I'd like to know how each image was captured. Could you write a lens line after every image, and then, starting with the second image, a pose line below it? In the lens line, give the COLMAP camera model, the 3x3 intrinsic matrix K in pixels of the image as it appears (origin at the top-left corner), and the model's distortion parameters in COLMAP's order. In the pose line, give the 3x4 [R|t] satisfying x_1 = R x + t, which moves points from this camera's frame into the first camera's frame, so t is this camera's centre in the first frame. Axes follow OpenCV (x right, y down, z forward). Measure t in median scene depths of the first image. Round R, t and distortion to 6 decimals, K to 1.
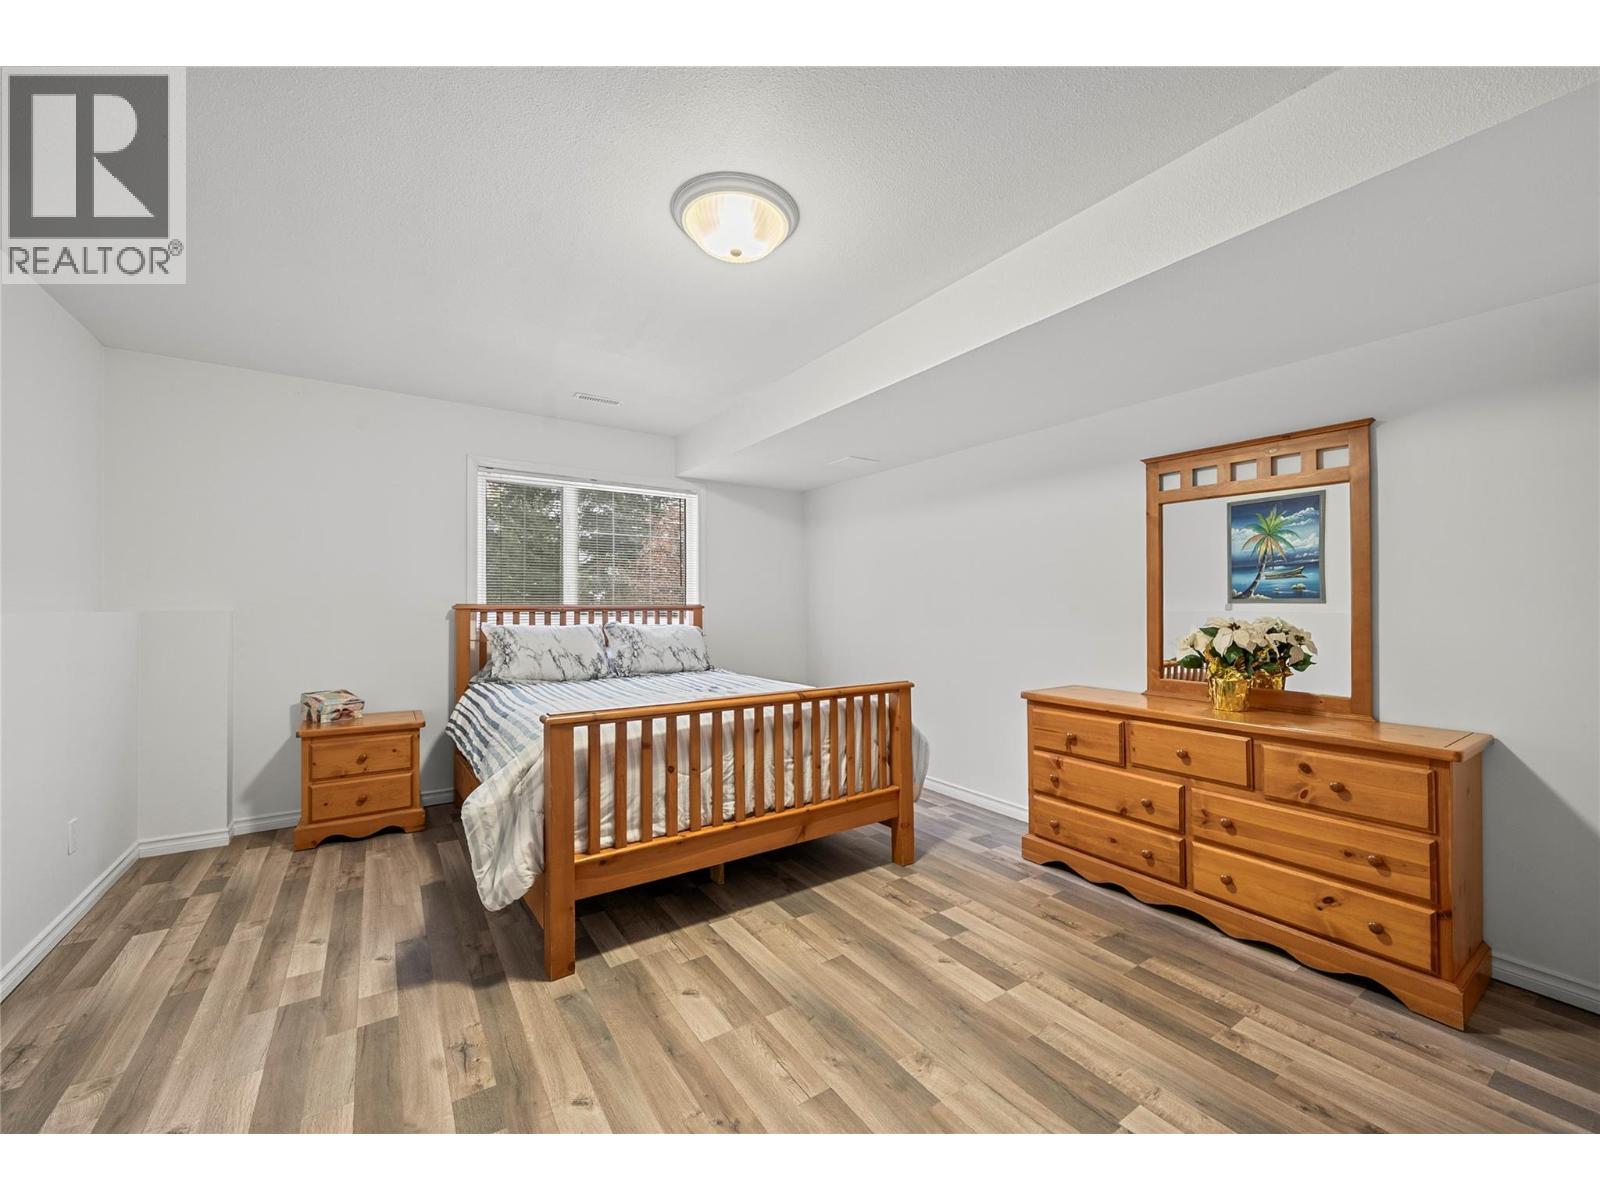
lens RADIAL K [[626.9, 0, 802.4], [0, 626.9, 601.2], [0, 0, 1]] dist [-0.000096, 0.000181]
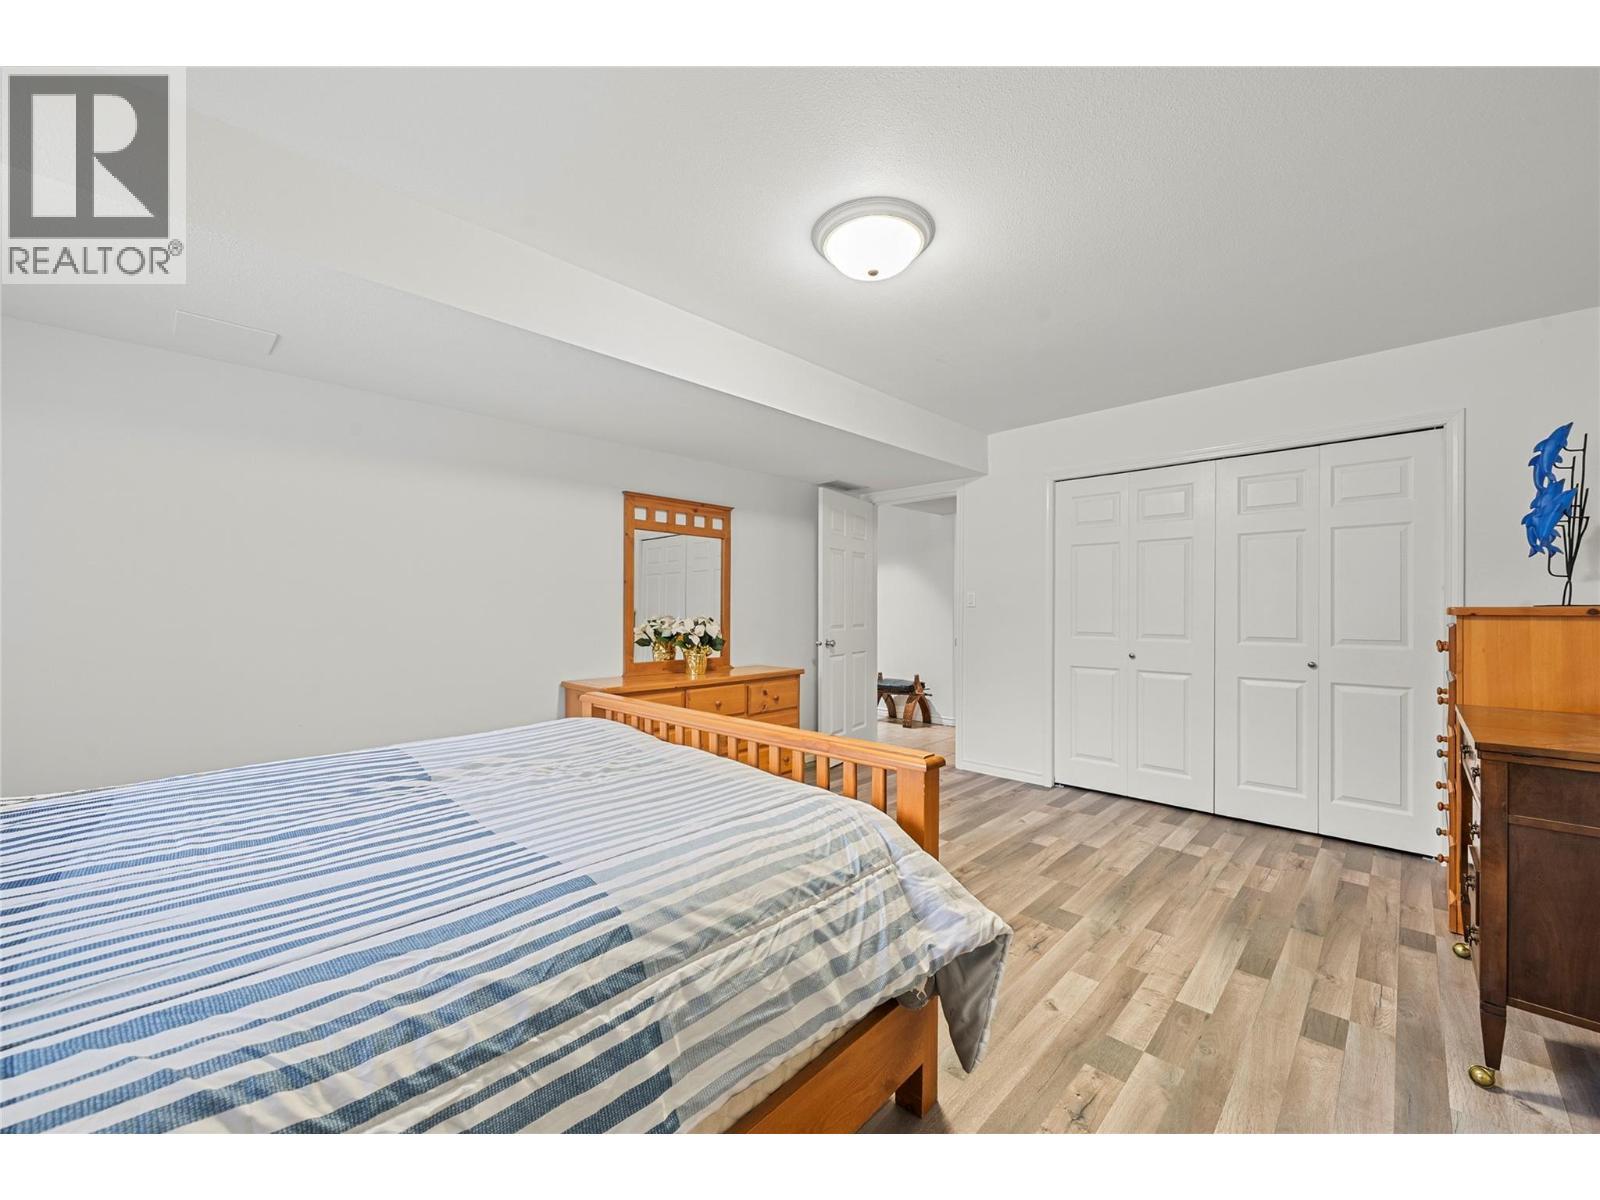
lens RADIAL K [[626.9, 0, 802.5], [0, 626.9, 605.3], [0, 0, 1]] dist [-0.000096, 0.000181]
pose [[-0.203029, -0.001750, 0.979171, -0.917728], [-0.013713, 0.999905, -0.001056, 0.001848], [-0.979077, -0.013642, -0.203034, 1.088276]]
